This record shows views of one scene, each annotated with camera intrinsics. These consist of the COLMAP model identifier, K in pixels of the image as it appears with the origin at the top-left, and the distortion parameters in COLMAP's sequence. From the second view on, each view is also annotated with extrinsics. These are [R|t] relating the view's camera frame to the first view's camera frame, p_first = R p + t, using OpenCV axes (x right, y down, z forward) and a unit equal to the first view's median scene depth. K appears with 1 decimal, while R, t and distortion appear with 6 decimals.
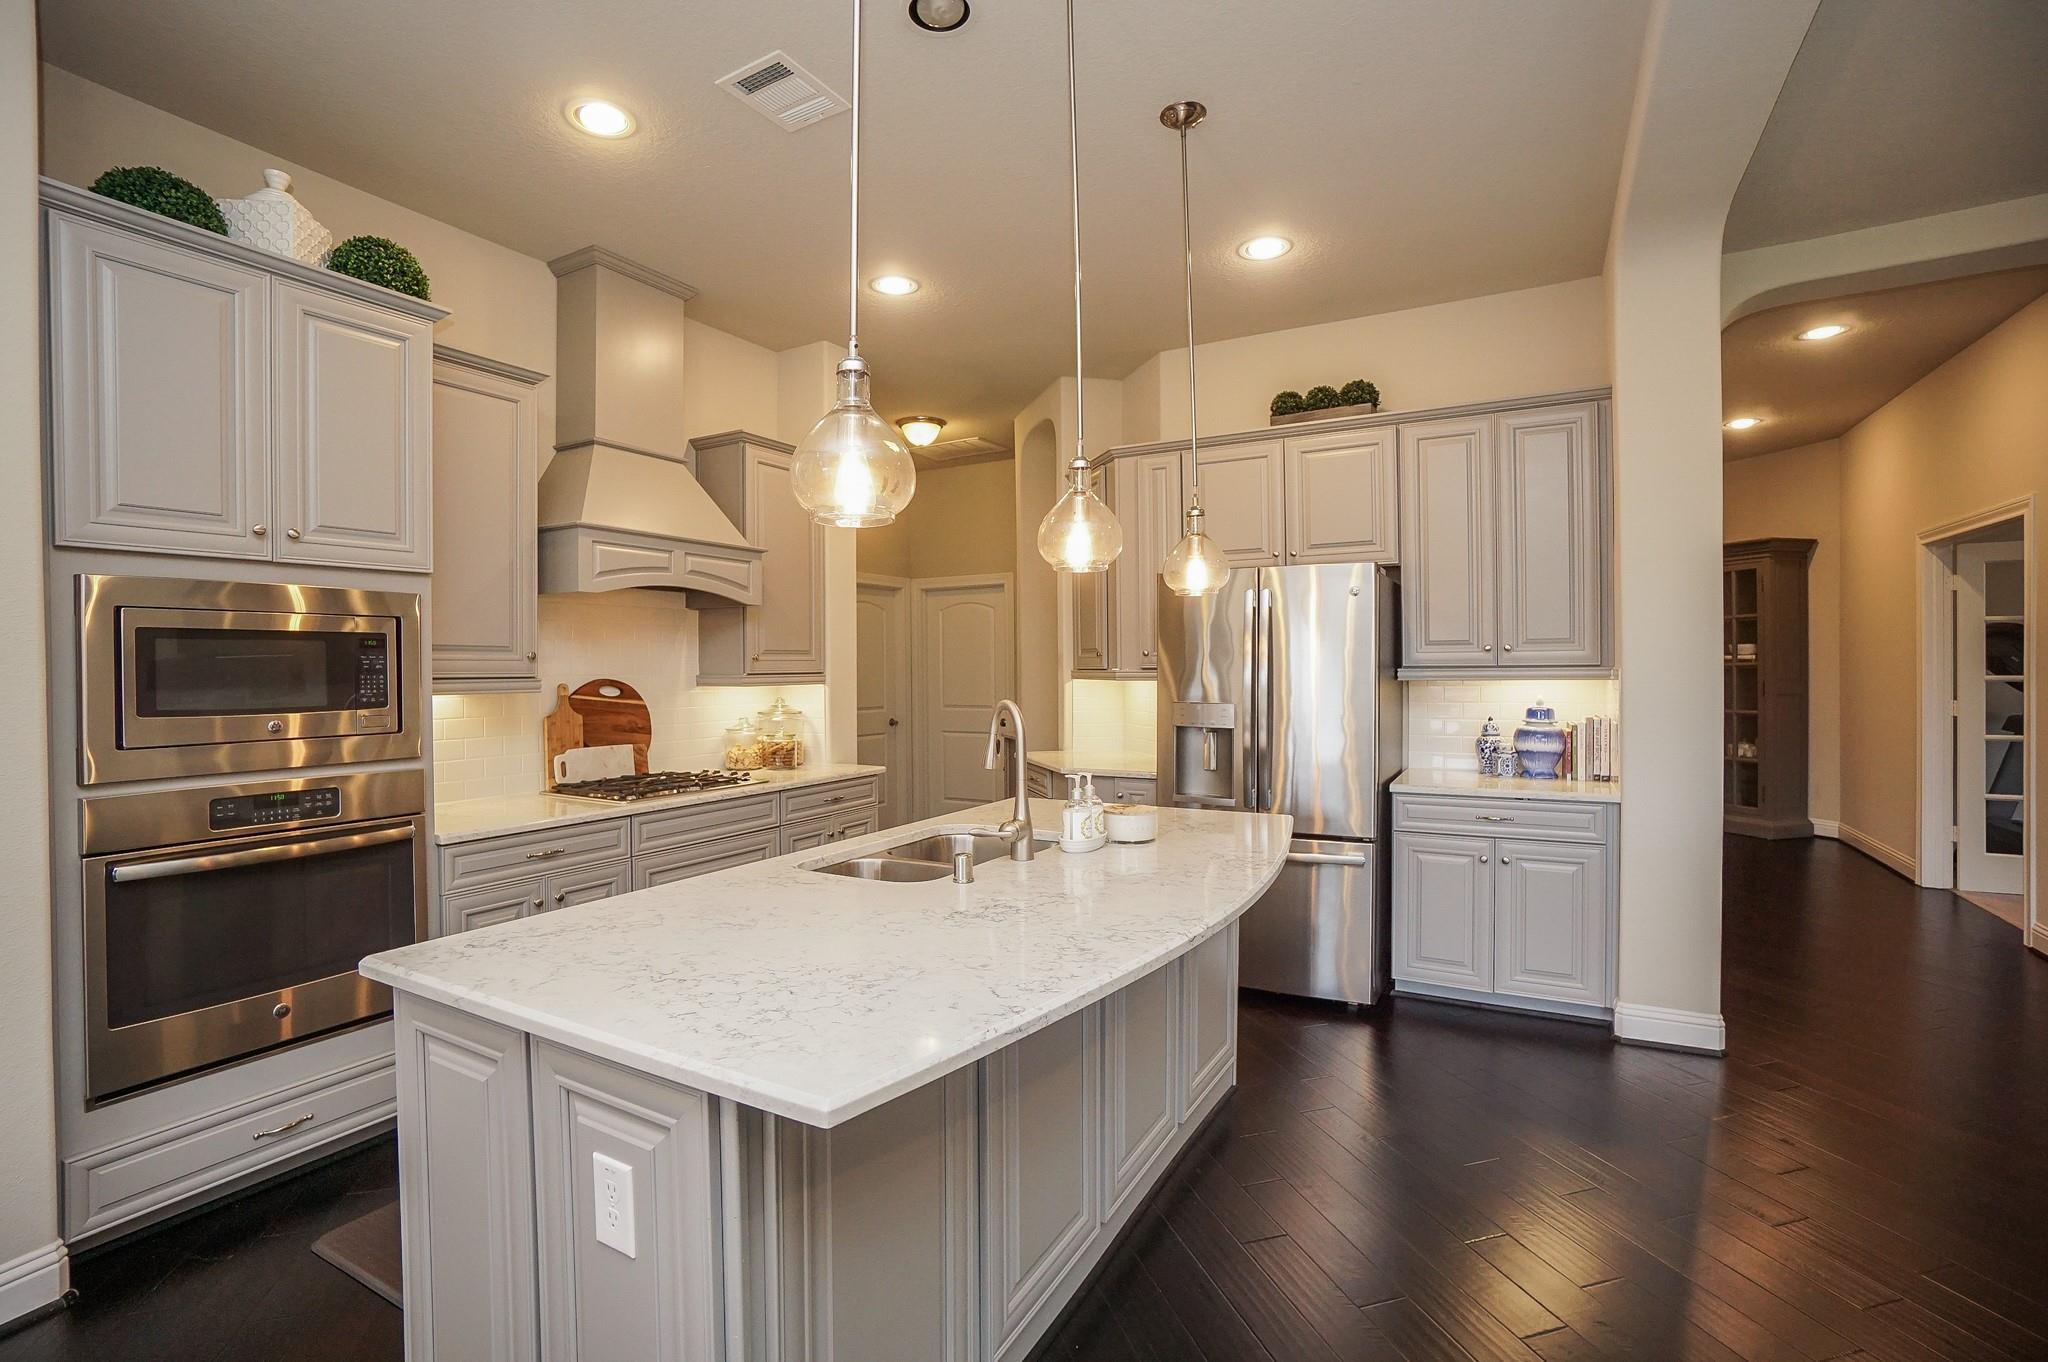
lens RADIAL K [[923.3, 0, 1018.0], [0, 923.3, 670.2], [0, 0, 1]] dist [-0.026585, 0.006713]
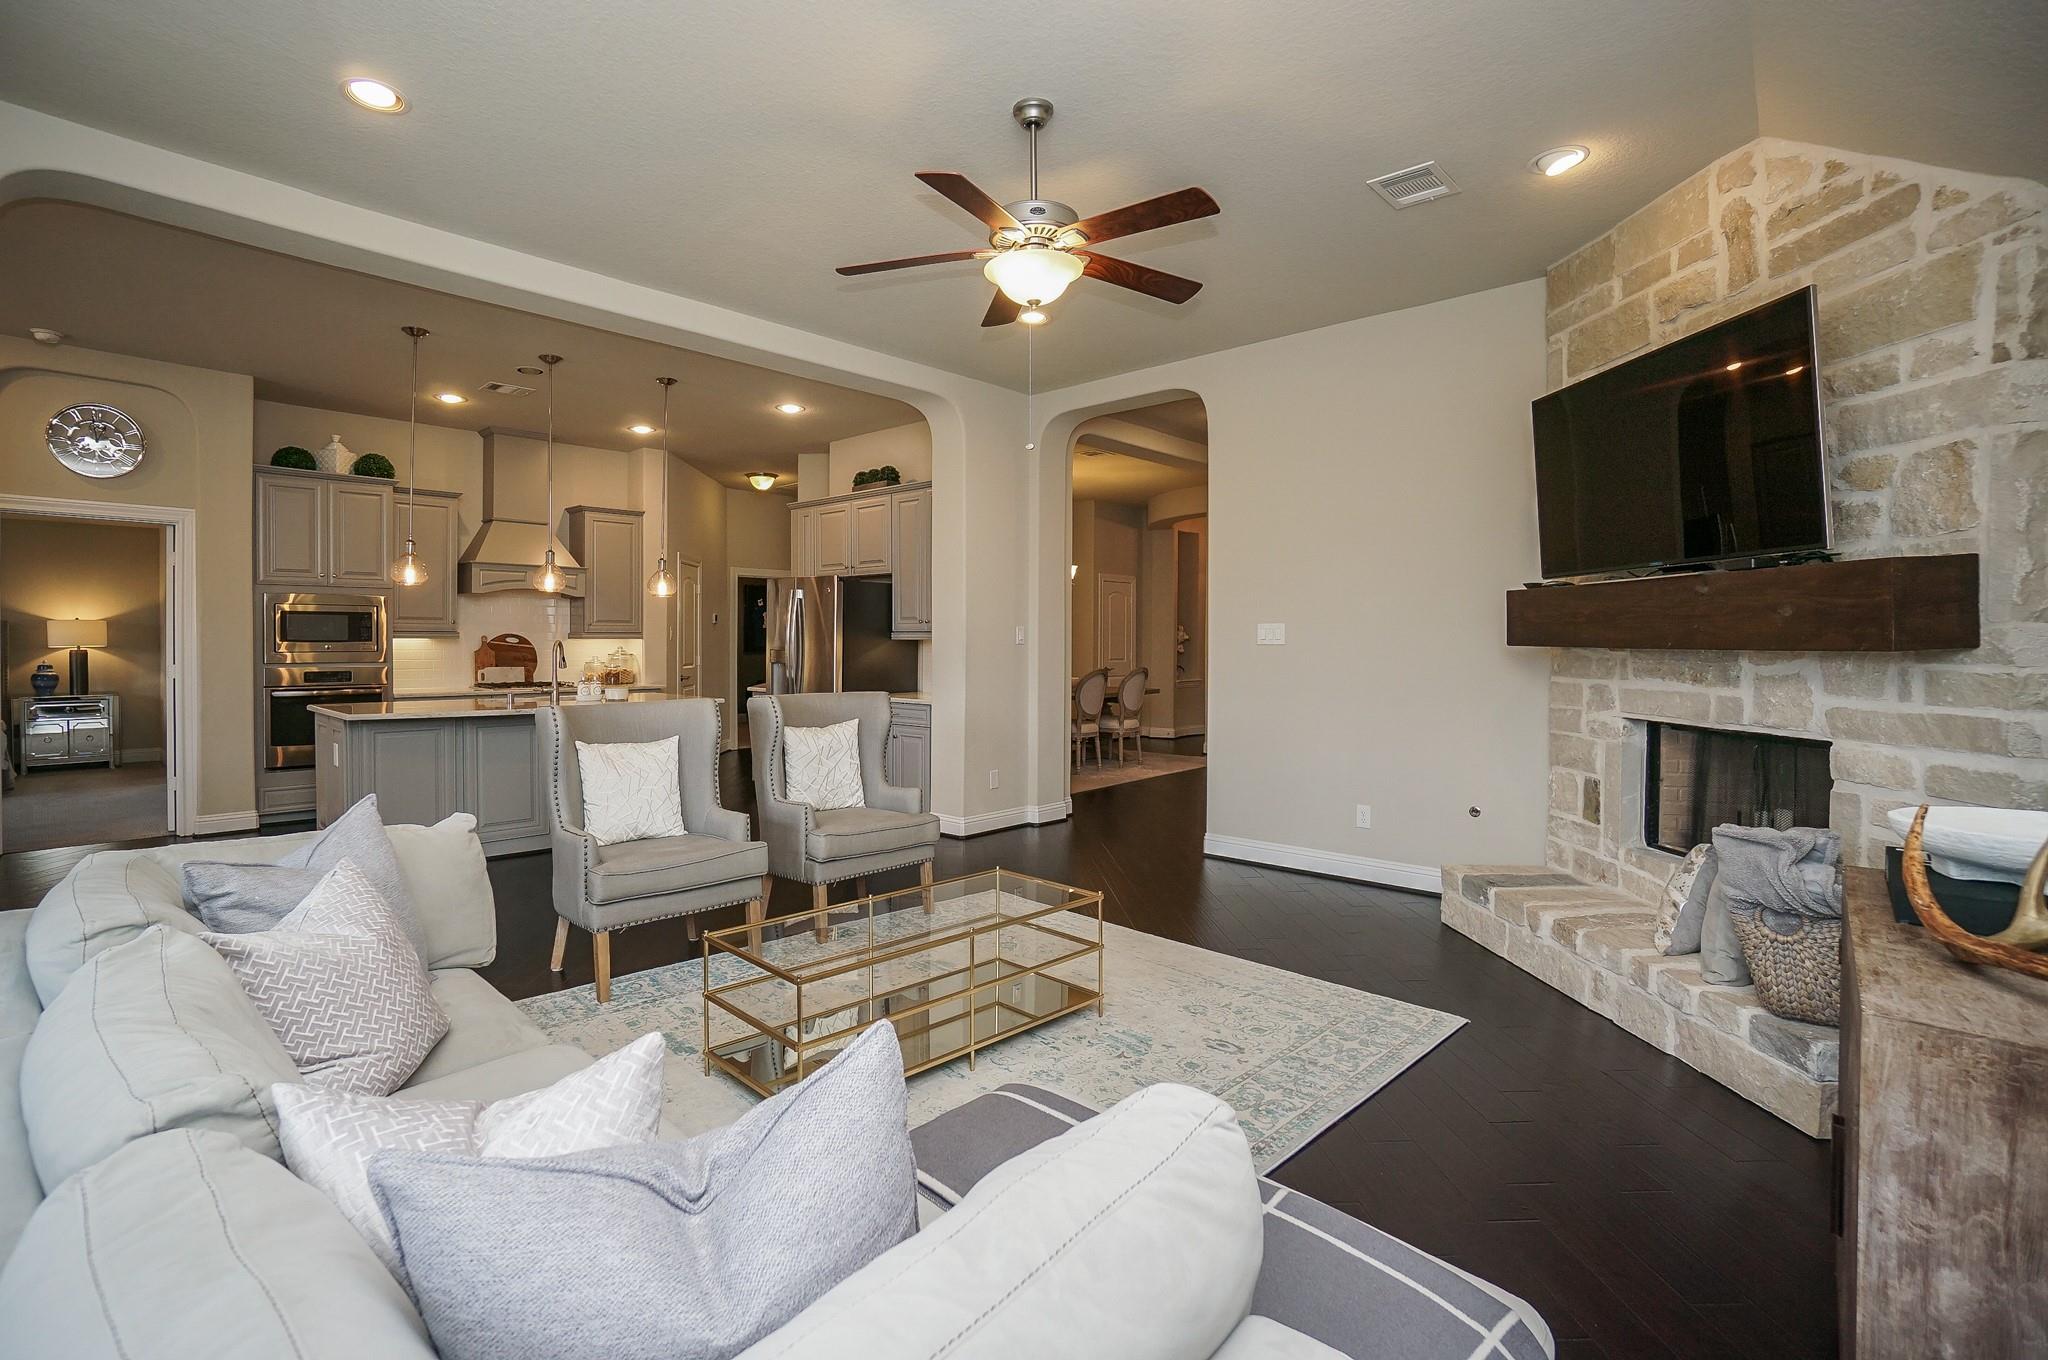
lens RADIAL K [[978.7, 0, 997.1], [0, 978.7, 642.1], [0, 0, 1]] dist [-0.002352, -0.000074]
pose [[0.965779, 0.010424, -0.259158, 1.202237], [-0.010559, 0.999944, 0.000869, 0.015204], [0.259152, 0.001897, 0.965835, -0.837768]]
